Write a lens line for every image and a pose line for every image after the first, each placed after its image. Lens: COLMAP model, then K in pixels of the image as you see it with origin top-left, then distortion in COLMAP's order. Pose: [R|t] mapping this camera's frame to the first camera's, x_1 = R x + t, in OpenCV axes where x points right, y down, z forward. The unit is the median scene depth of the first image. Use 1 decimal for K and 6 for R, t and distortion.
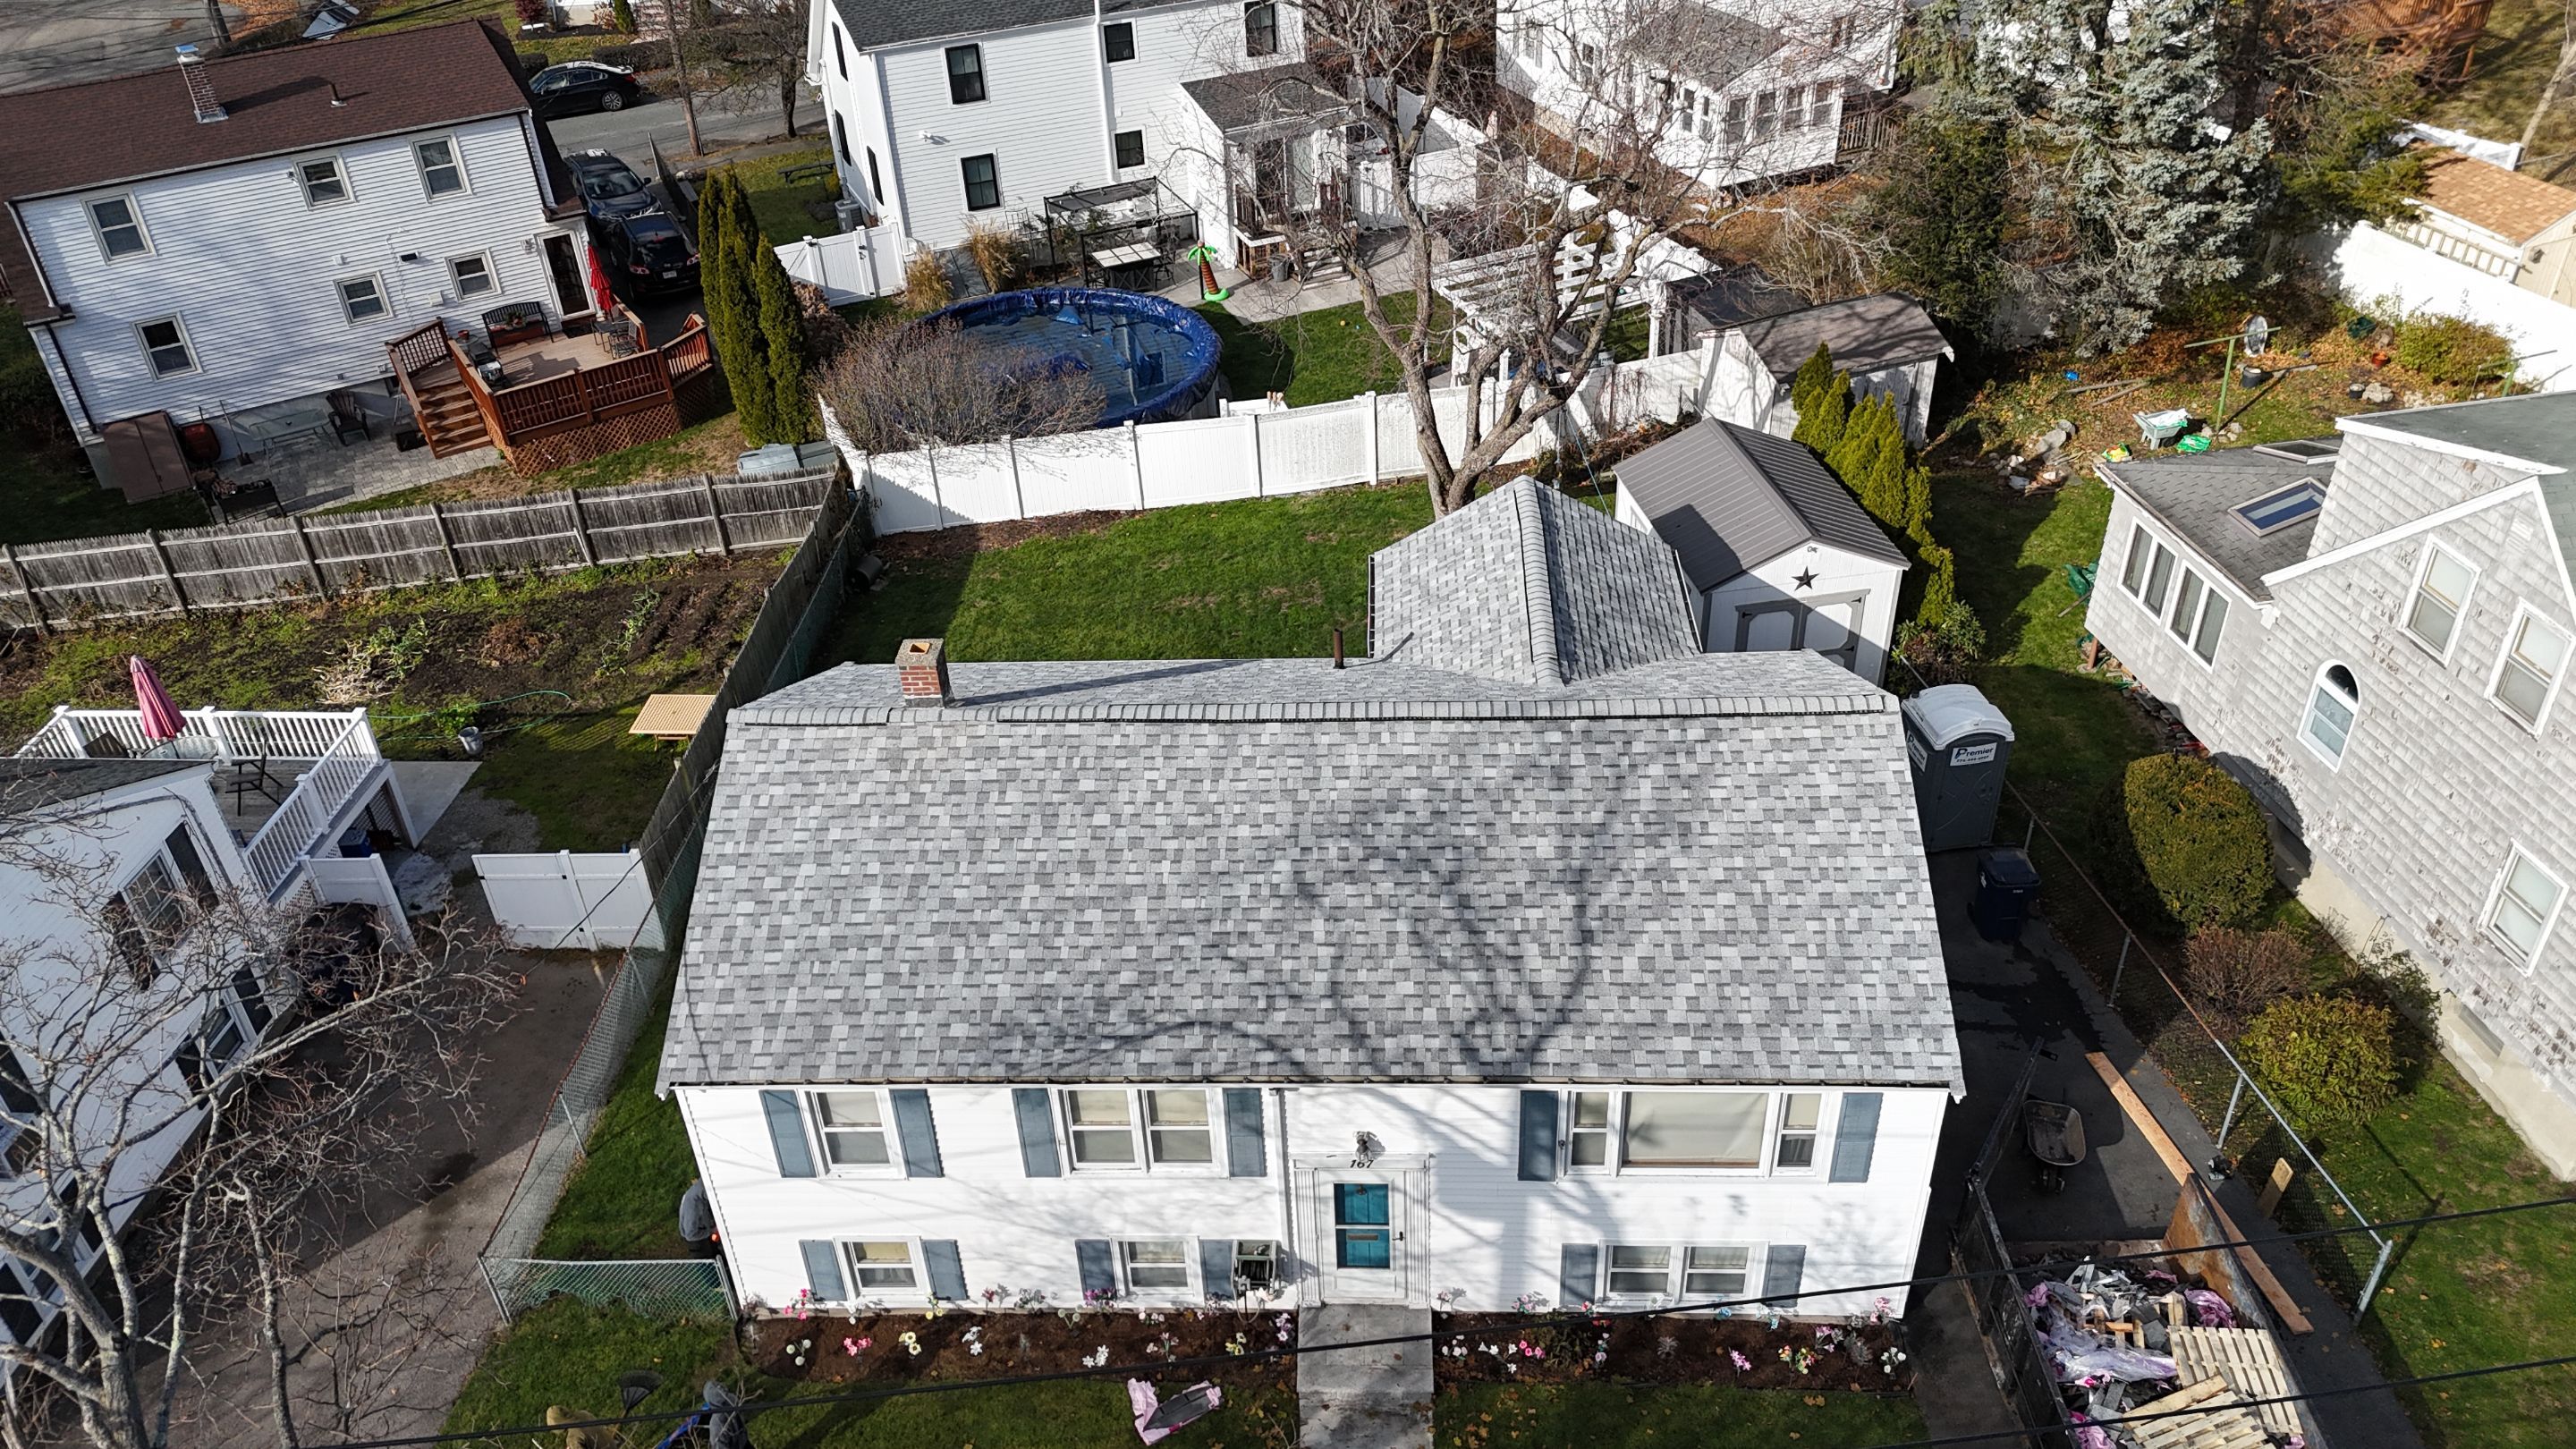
lens RADIAL K [[1886.9, 0, 1295.9], [0, 1886.9, 720.9], [0, 0, 1]] dist [0.074339, -0.072390]
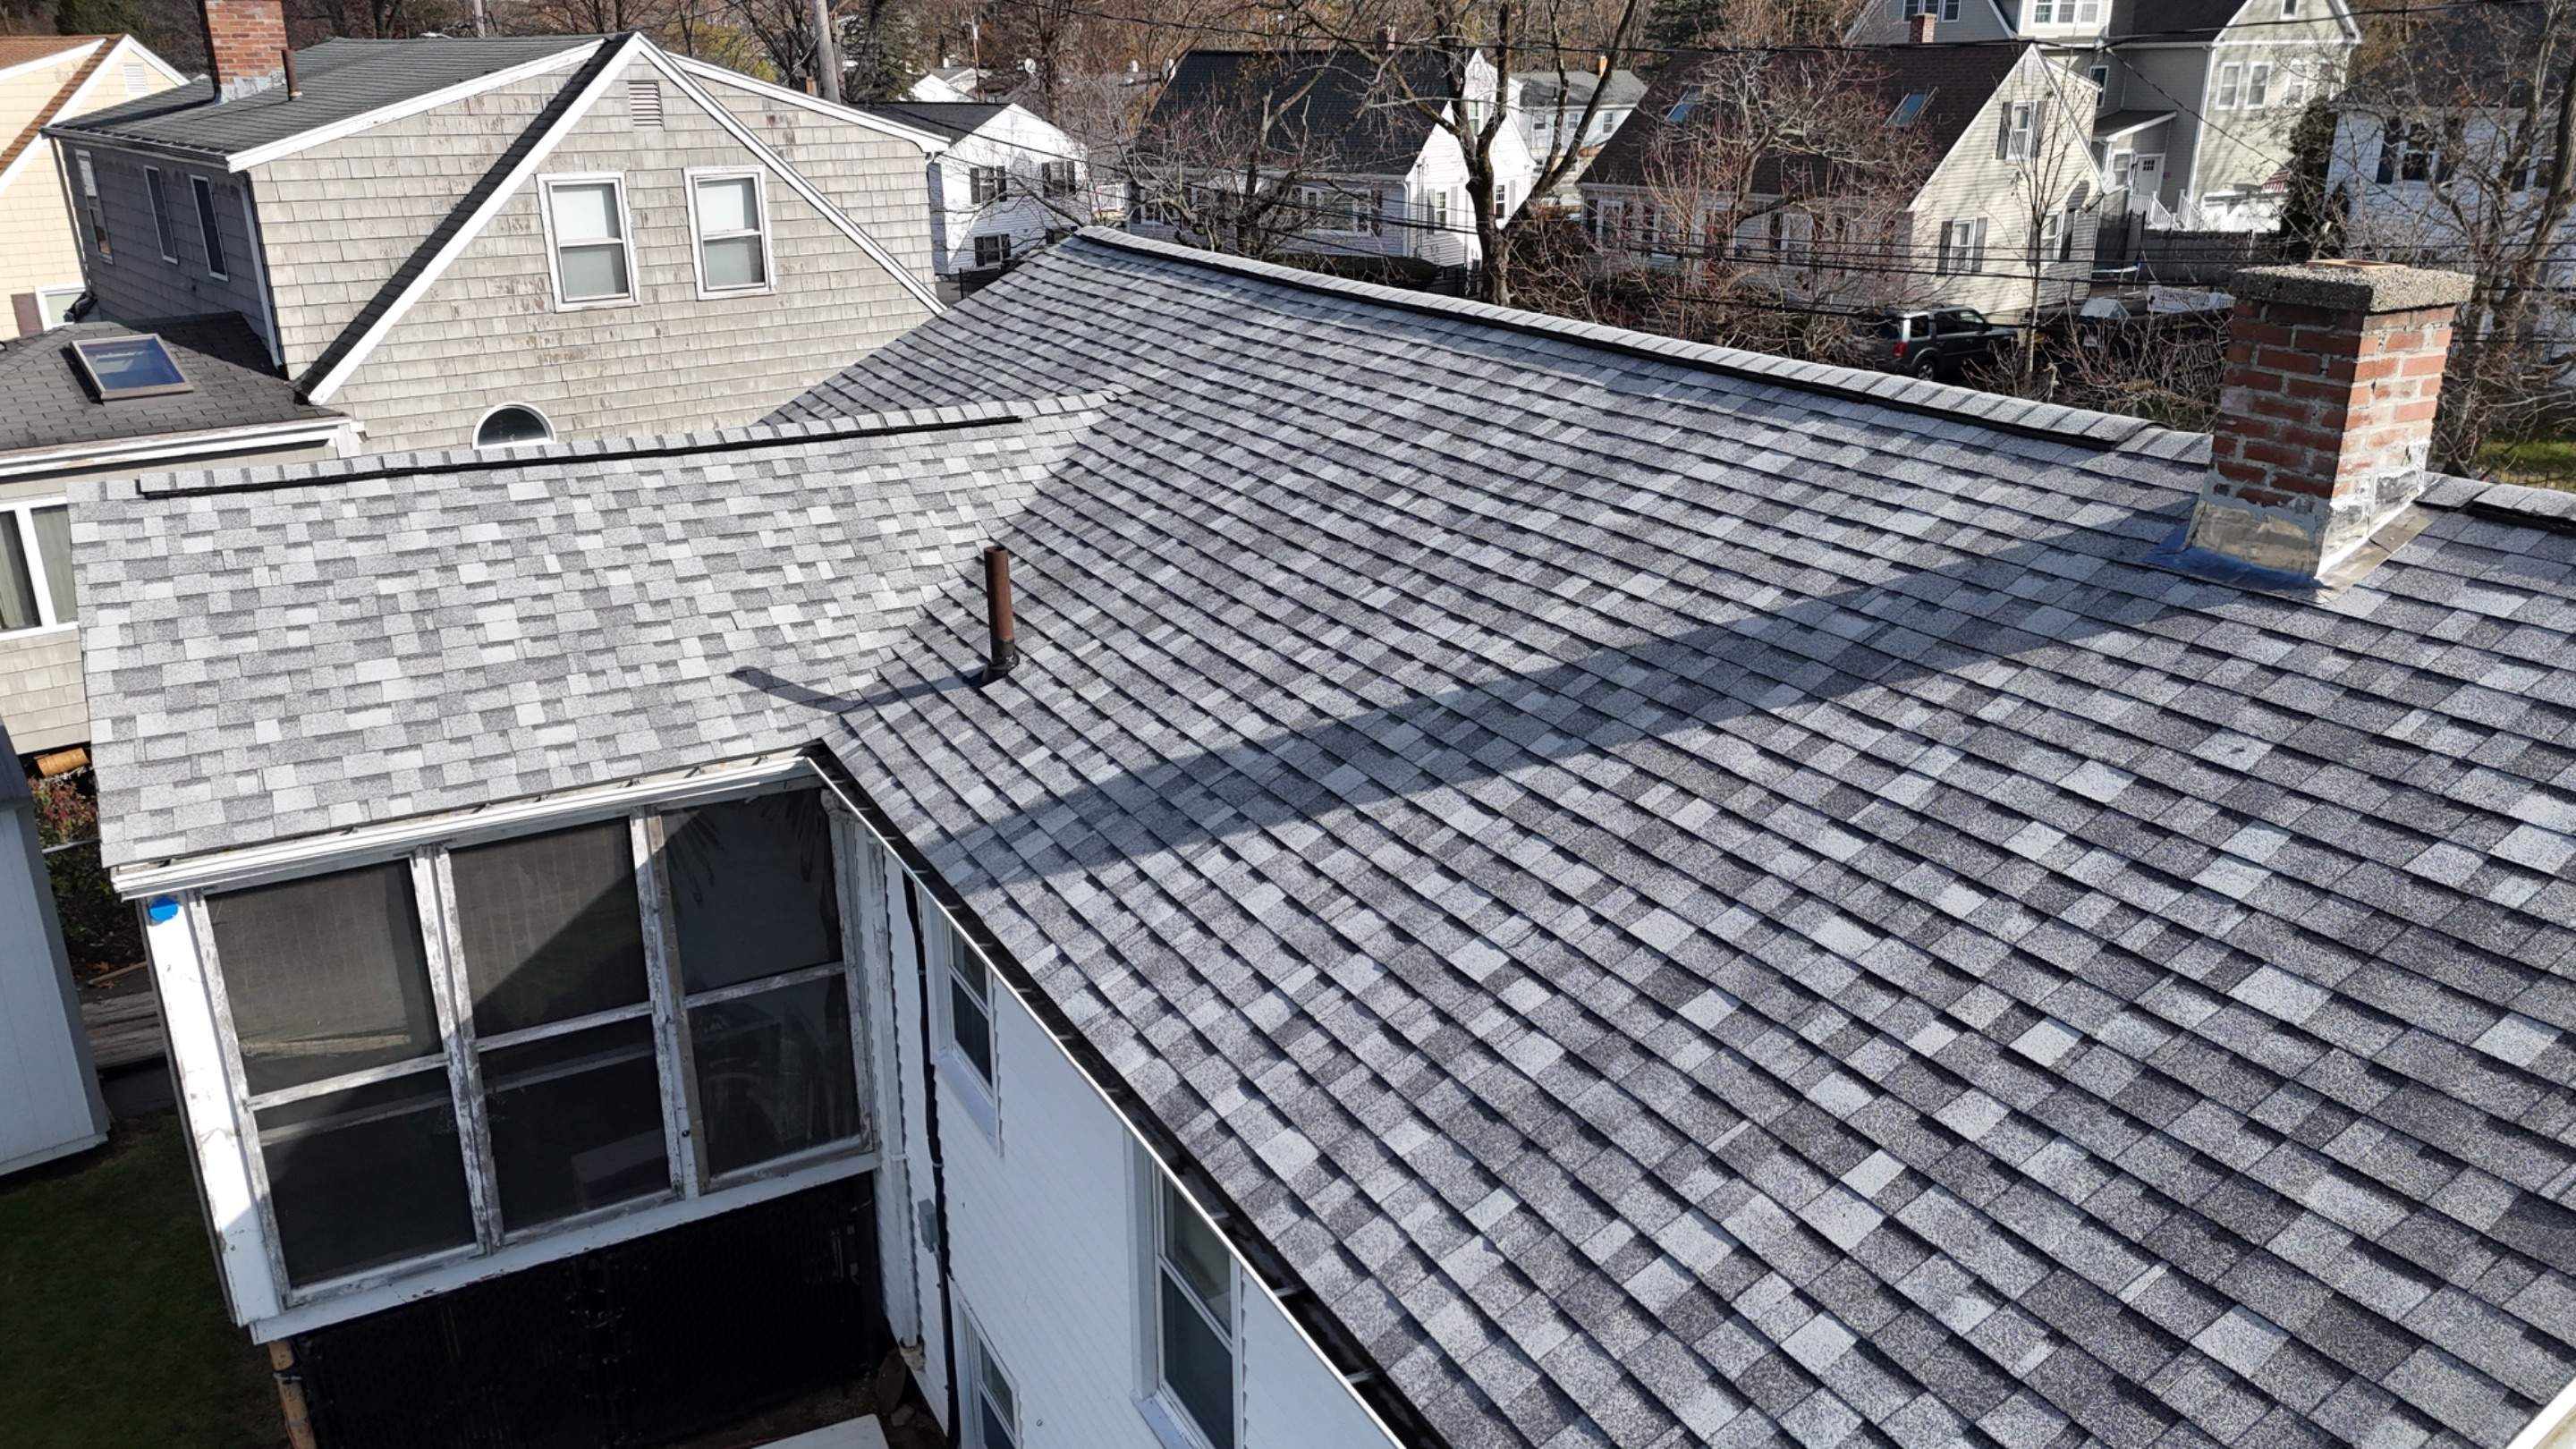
lens RADIAL K [[1886.9, 0, 1284.8], [0, 1886.9, 720.6], [0, 0, 1]] dist [0.074339, -0.072390]
pose [[-0.503996, -0.247046, 0.827620, -0.385502], [0.506467, 0.691655, 0.514884, -0.224226], [-0.699628, 0.678662, -0.223471, 1.260323]]
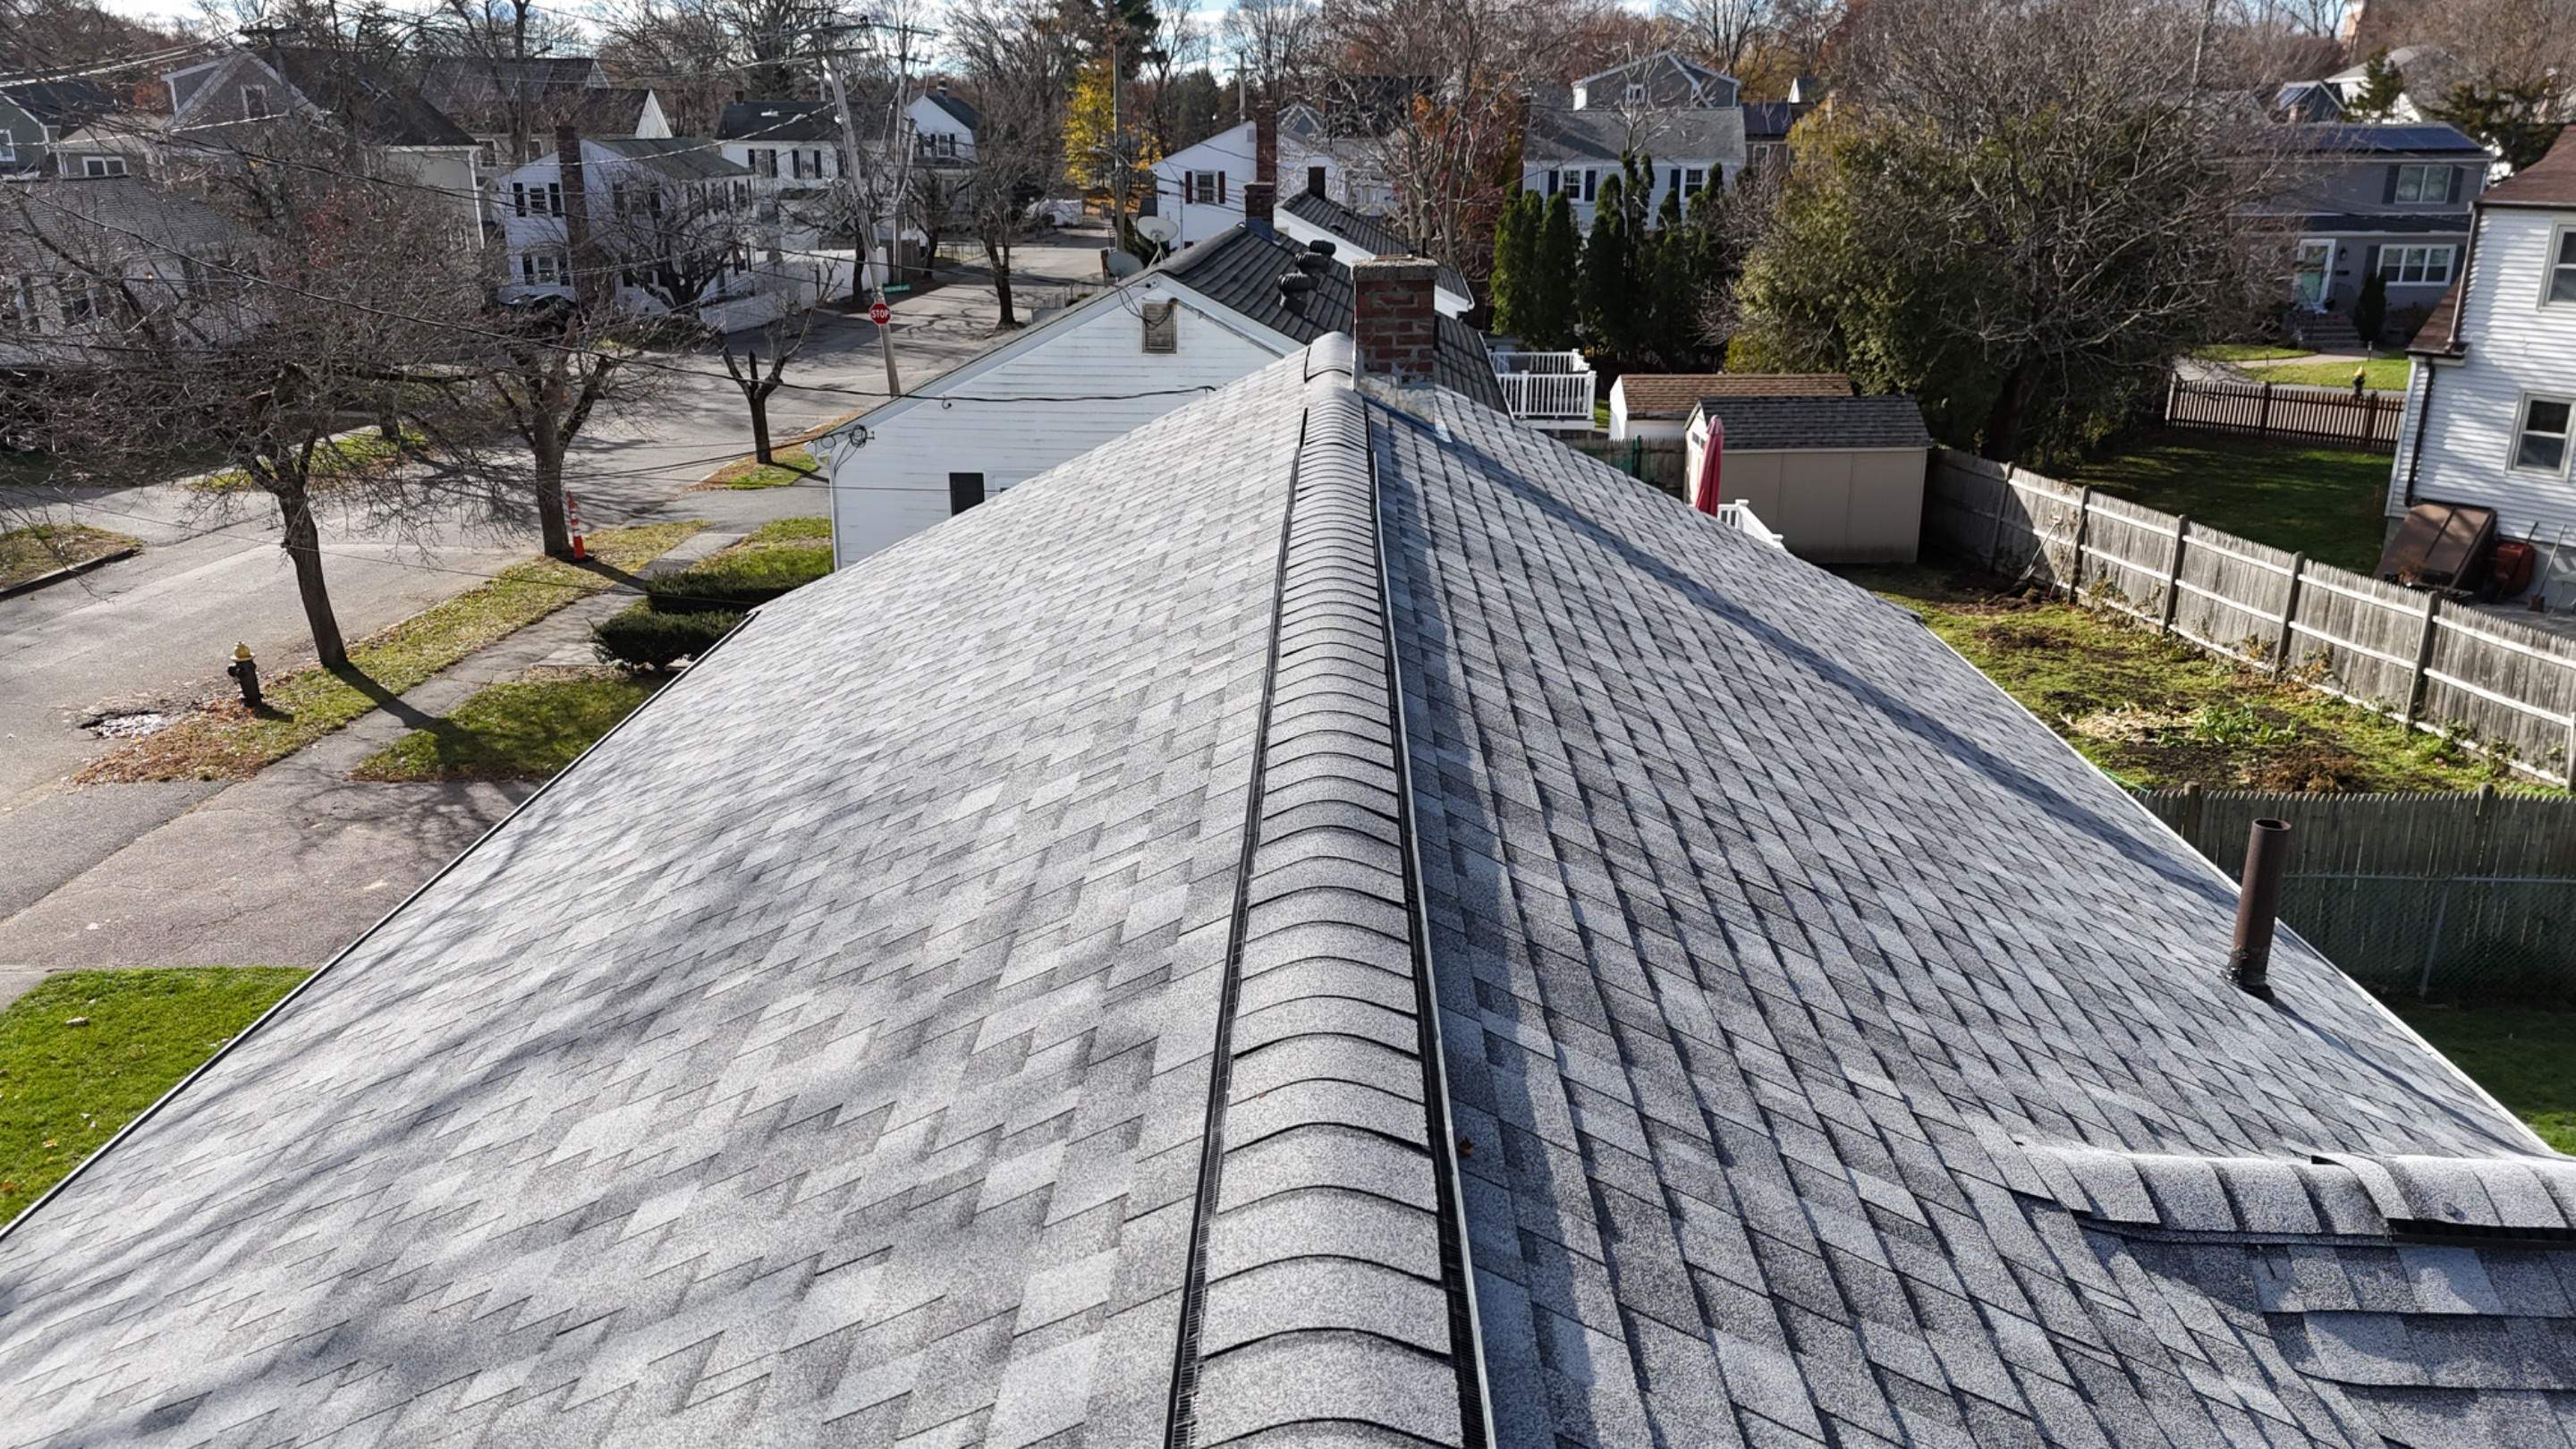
lens RADIAL K [[1886.9, 0, 1277.7], [0, 1886.9, 710.2], [0, 0, 1]] dist [0.074339, -0.072390]
pose [[0.011500, 0.329227, -0.944181, 0.309497], [-0.557420, 0.786027, 0.267291, -0.065302], [0.830151, 0.523232, 0.192557, 0.978068]]
